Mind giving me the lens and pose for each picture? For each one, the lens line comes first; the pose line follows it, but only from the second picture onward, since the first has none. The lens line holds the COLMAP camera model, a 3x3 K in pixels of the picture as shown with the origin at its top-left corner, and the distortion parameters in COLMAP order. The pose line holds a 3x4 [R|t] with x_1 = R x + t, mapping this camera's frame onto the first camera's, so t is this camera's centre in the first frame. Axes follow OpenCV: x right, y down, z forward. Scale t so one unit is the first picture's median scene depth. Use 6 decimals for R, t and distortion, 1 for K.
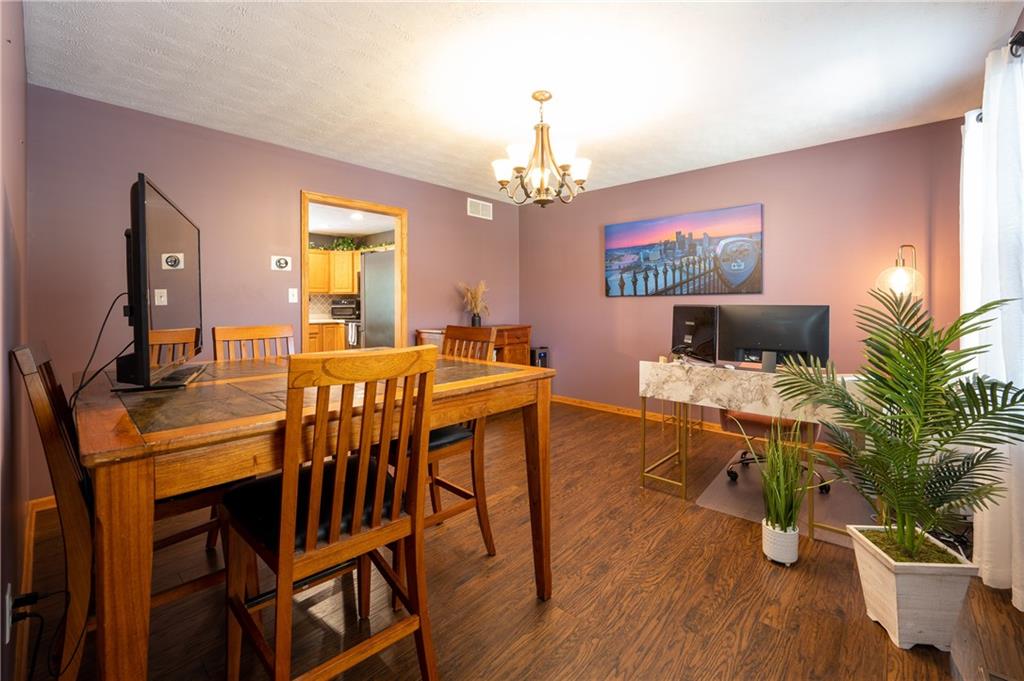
lens RADIAL K [[422.3, 0, 517.4], [0, 422.3, 306.8], [0, 0, 1]] dist [-0.007863, -0.001457]
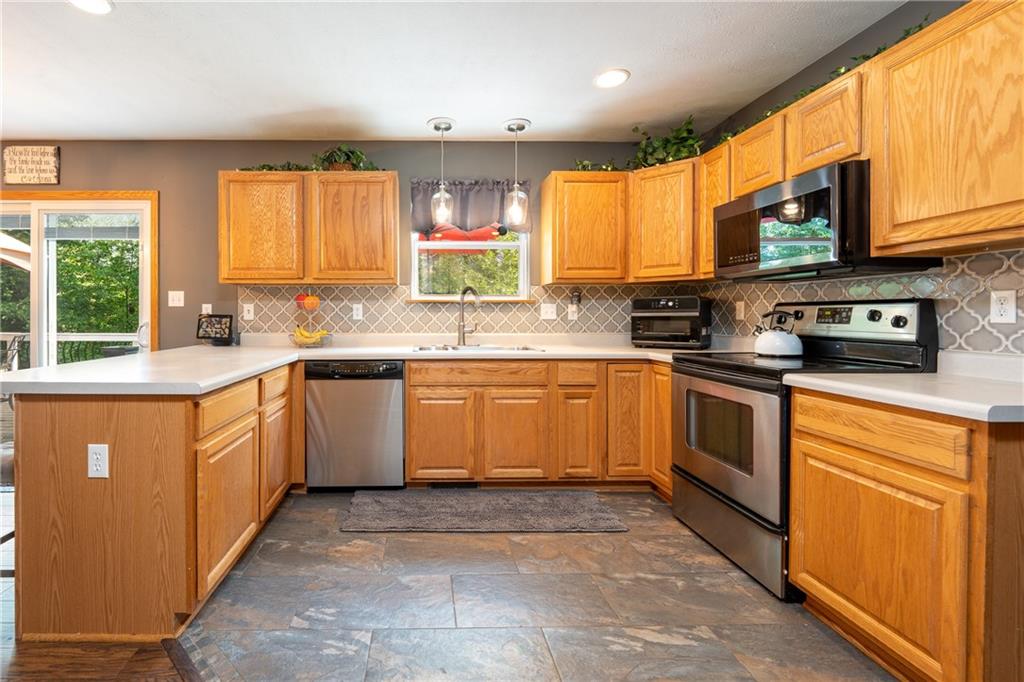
lens RADIAL K [[442.4, 0, 432.0], [0, 442.4, 318.6], [0, 0, 1]] dist [-0.008232, -0.001617]
pose [[0.682245, 0.005115, -0.731106, -0.269340], [-0.007528, 0.999972, -0.000029, 0.004441], [0.731085, 0.005523, 0.682264, 0.588266]]
